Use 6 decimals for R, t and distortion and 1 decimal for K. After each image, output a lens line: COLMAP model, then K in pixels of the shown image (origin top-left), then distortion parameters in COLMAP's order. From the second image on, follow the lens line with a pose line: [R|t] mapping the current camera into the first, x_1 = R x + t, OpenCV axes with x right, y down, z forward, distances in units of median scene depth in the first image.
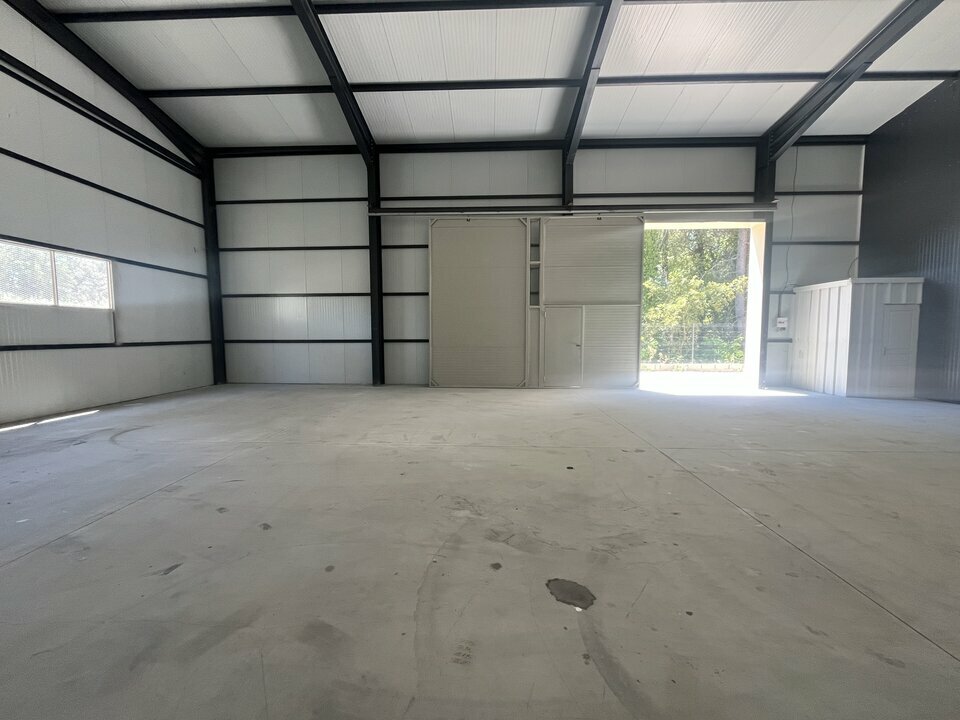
lens RADIAL K [[388.0, 0, 484.7], [0, 388.0, 362.4], [0, 0, 1]] dist [-0.006735, -0.000041]
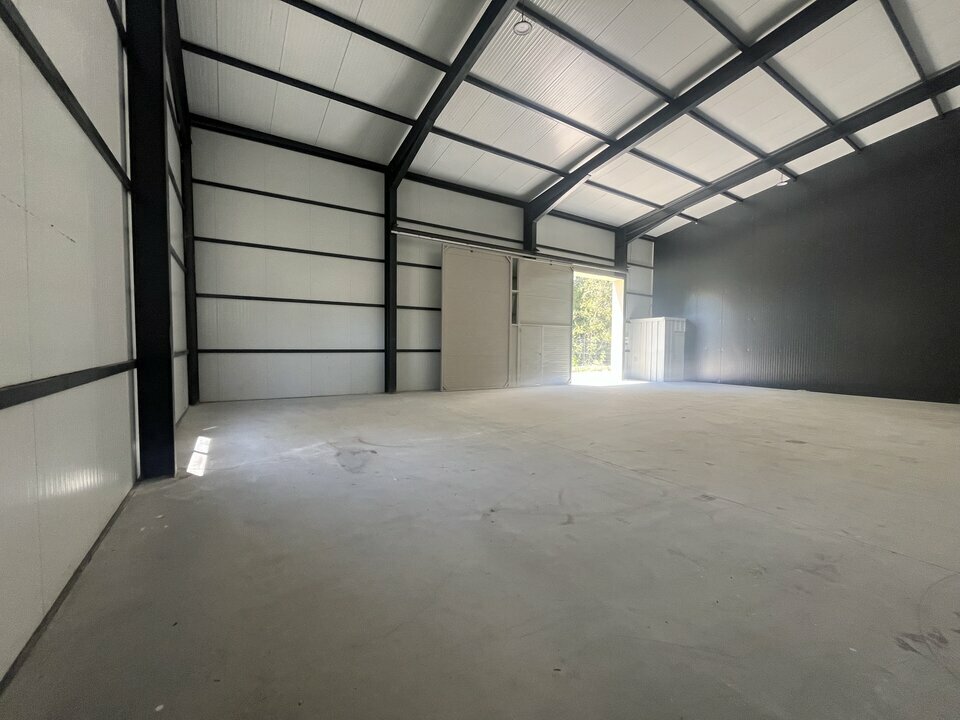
lens RADIAL K [[388.0, 0, 479.5], [0, 388.0, 358.9], [0, 0, 1]] dist [-0.006735, -0.000041]
pose [[0.817608, -0.010184, 0.575686, -0.715953], [0.033213, 0.999013, -0.029497, 0.005585], [-0.574817, 0.043237, 0.817139, 0.010442]]
